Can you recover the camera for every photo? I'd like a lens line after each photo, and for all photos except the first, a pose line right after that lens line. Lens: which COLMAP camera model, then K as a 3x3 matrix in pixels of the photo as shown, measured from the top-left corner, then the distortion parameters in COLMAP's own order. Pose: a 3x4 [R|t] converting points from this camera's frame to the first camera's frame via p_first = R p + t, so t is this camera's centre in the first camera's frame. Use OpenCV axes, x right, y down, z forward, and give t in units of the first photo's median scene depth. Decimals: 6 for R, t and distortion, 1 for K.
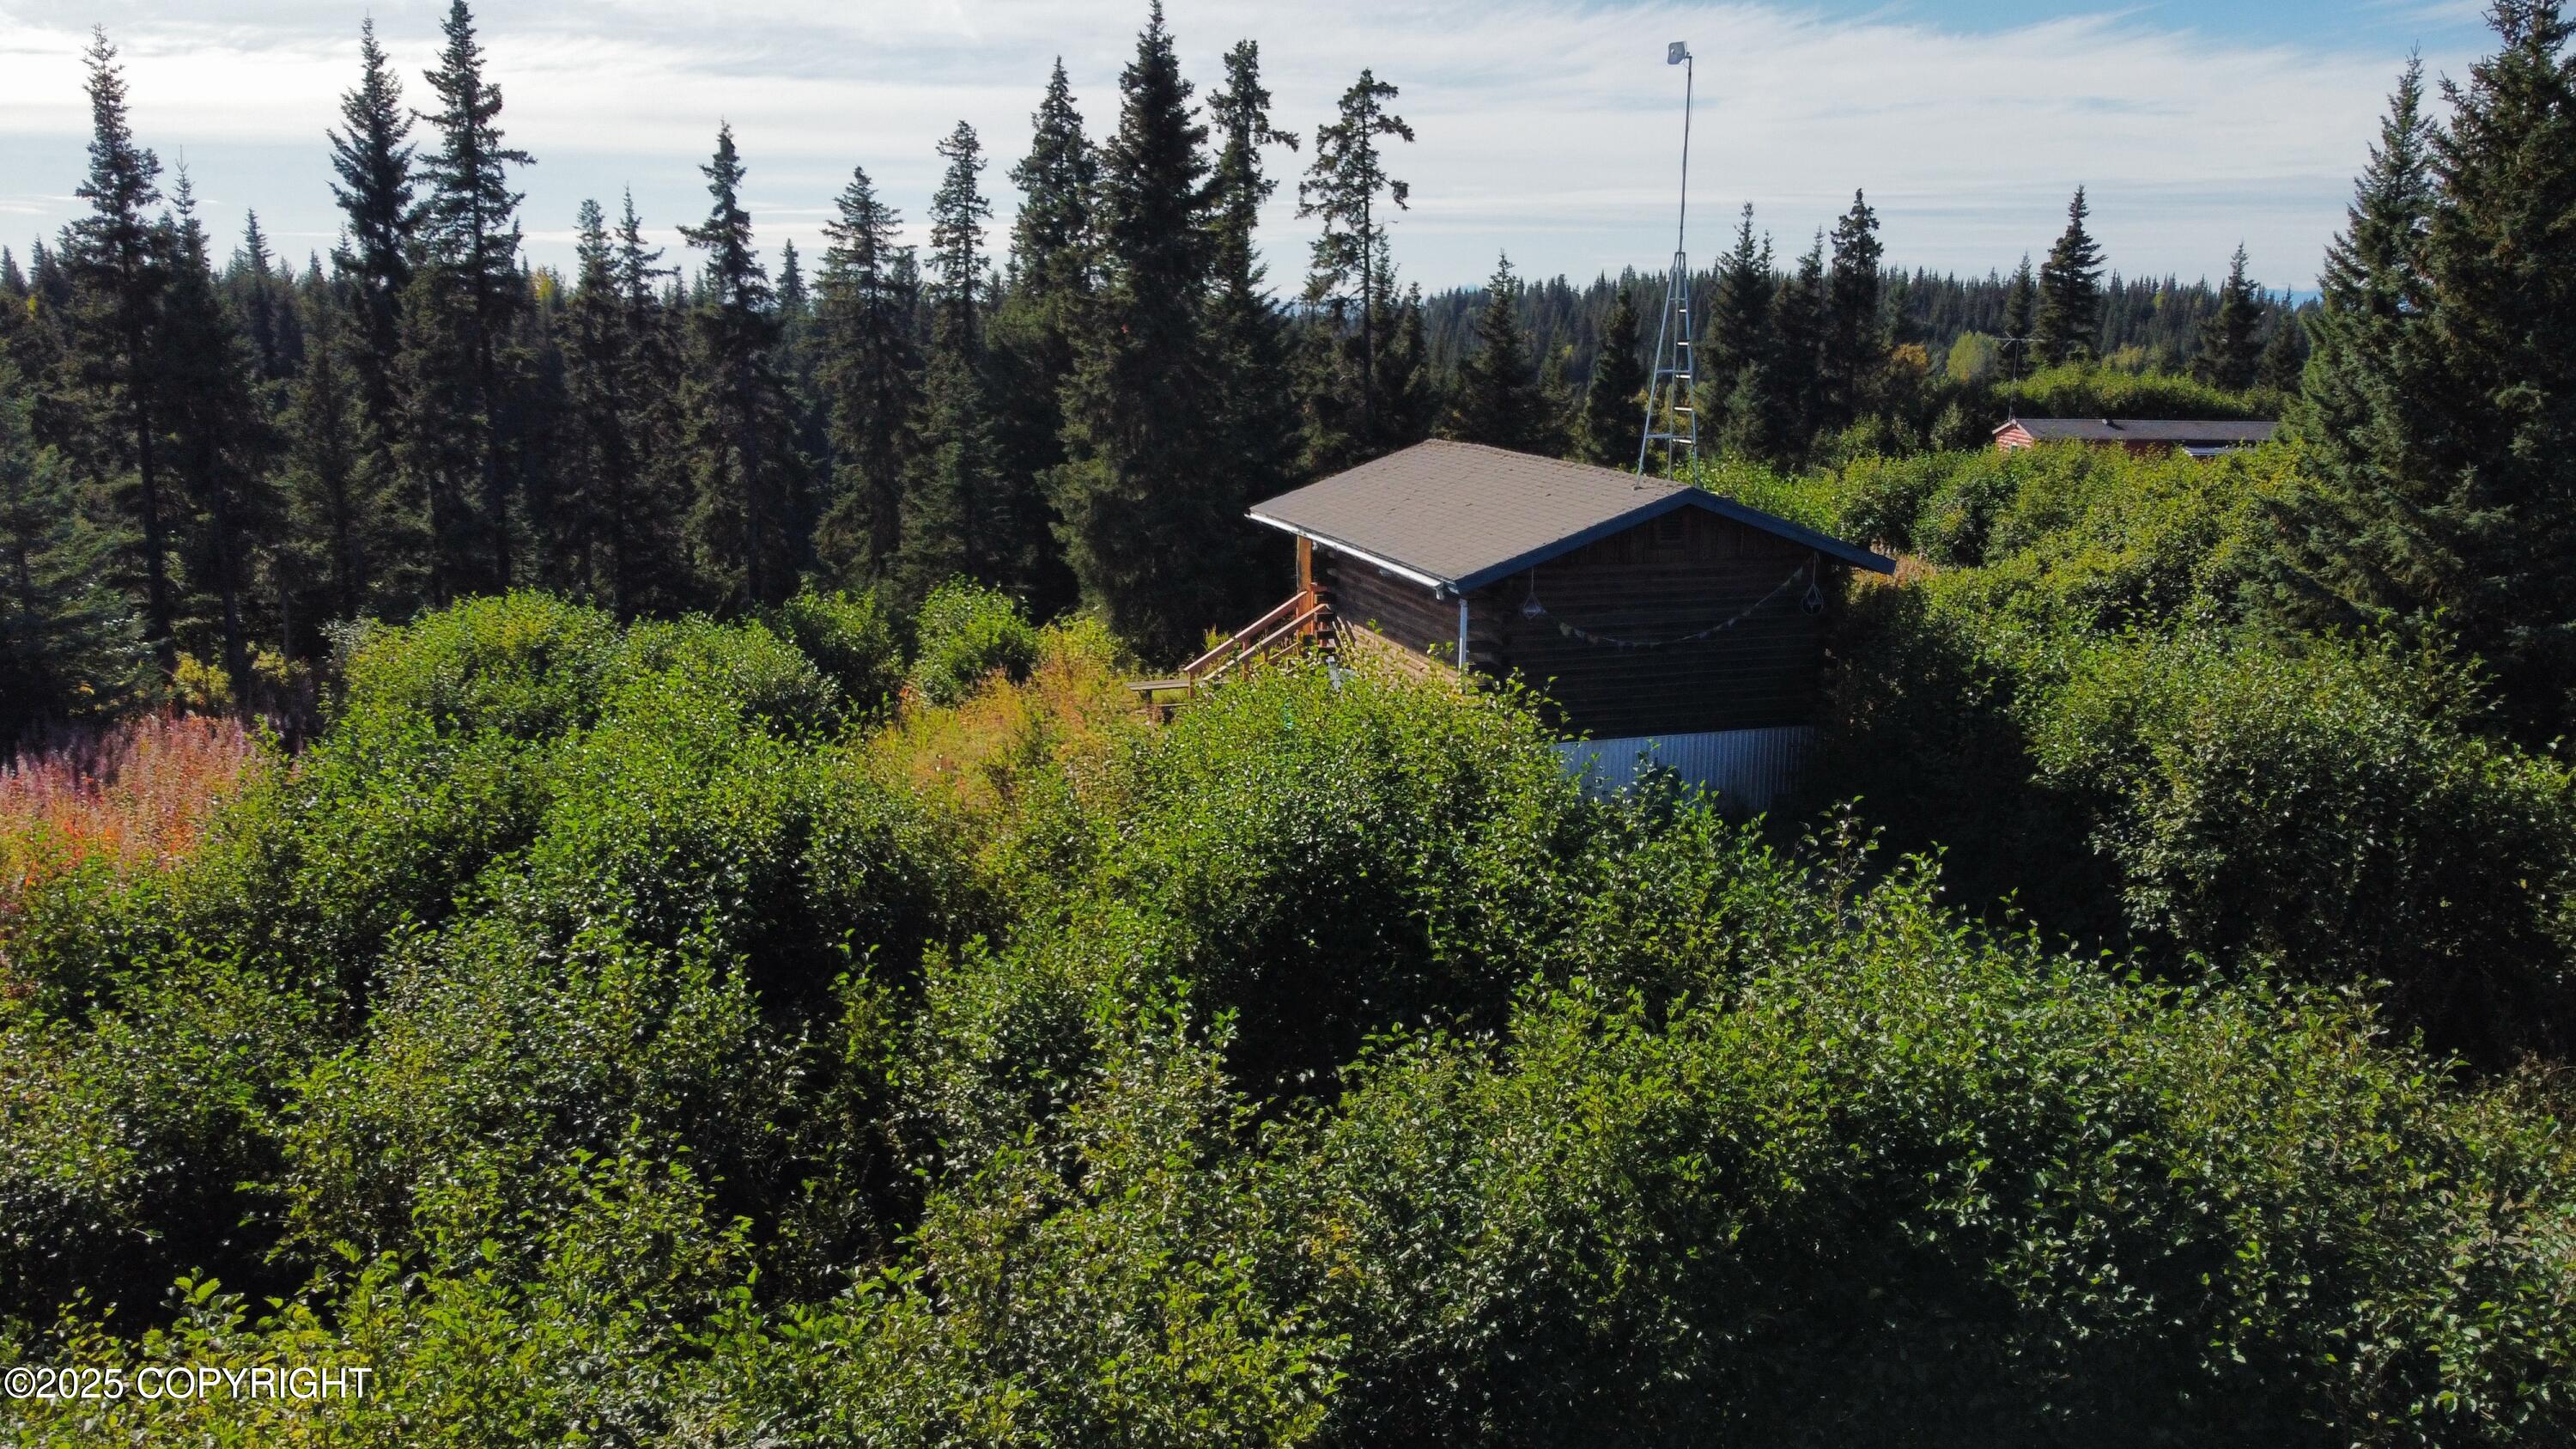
lens RADIAL K [[1970.2, 0, 1272.0], [0, 1970.2, 713.6], [0, 0, 1]] dist [0.001432, -0.004744]
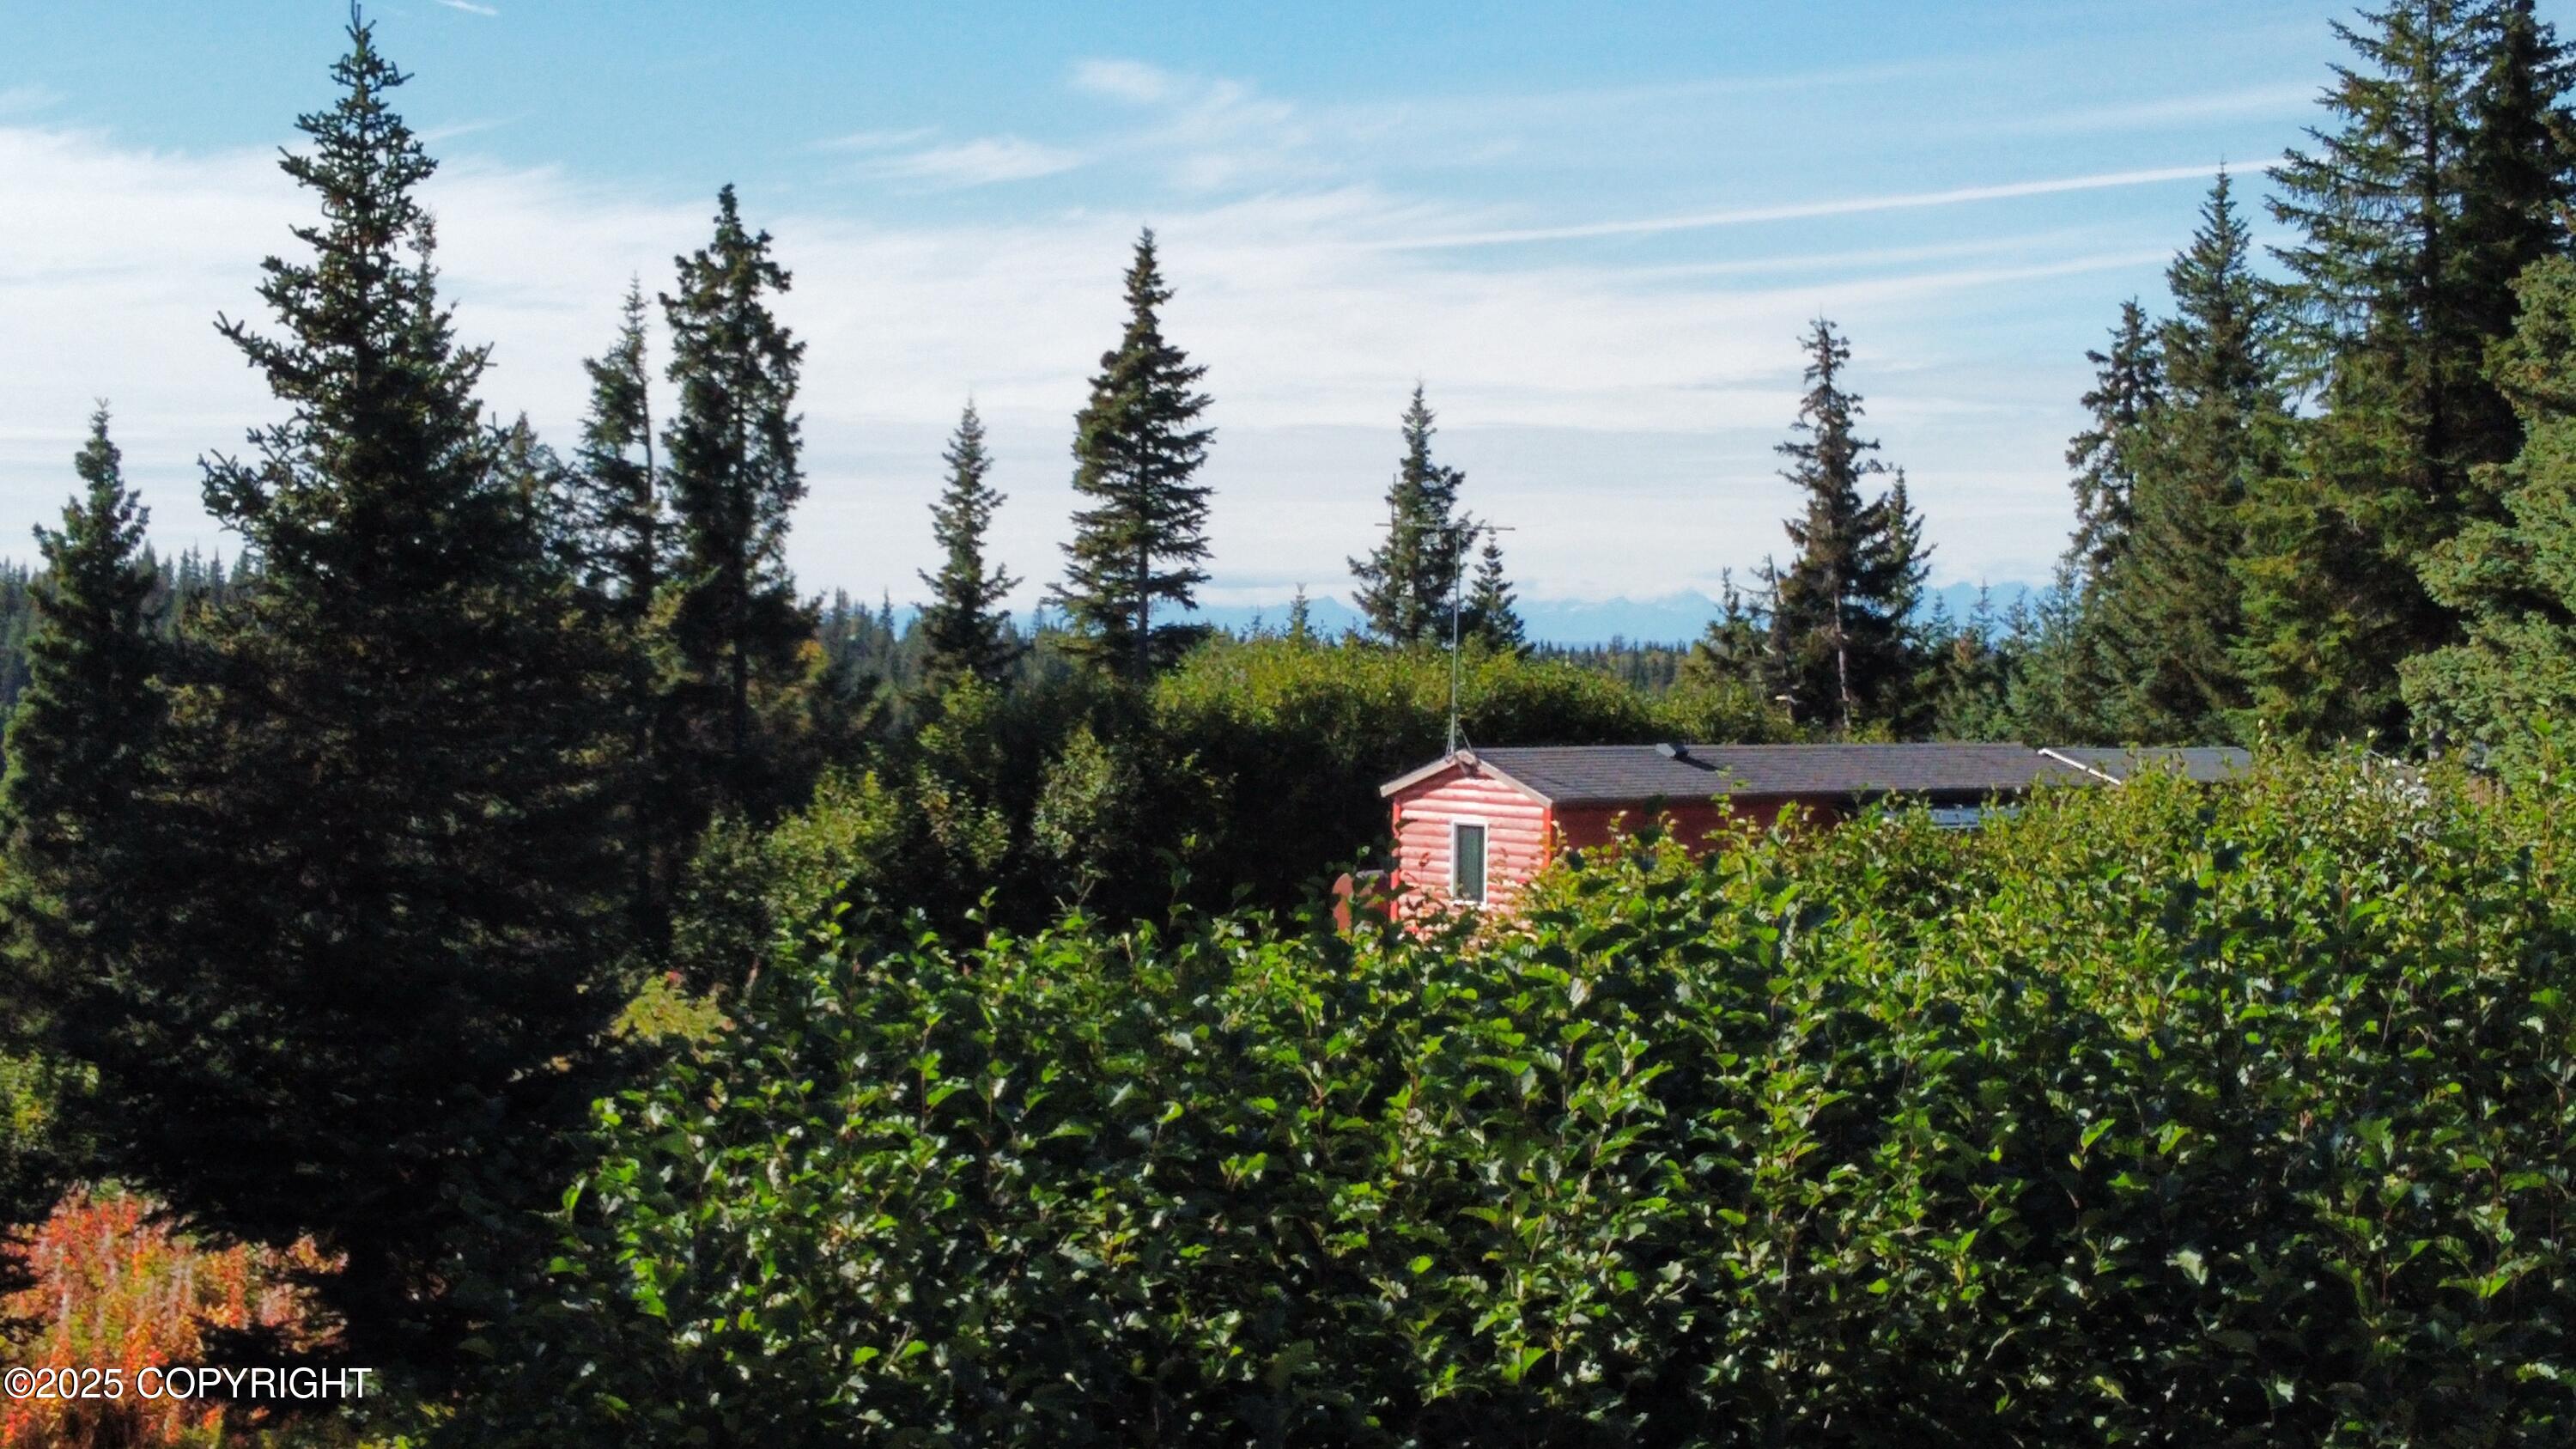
lens RADIAL K [[3910.9, 0, 1290.9], [0, 3910.9, 717.9], [0, 0, 1]] dist [-0.103195, 0.000000]
pose [[0.830963, -0.017228, 0.556061, -0.043746], [0.118835, 0.981948, -0.147161, -0.070944], [-0.543488, 0.188365, 0.818010, 0.561071]]
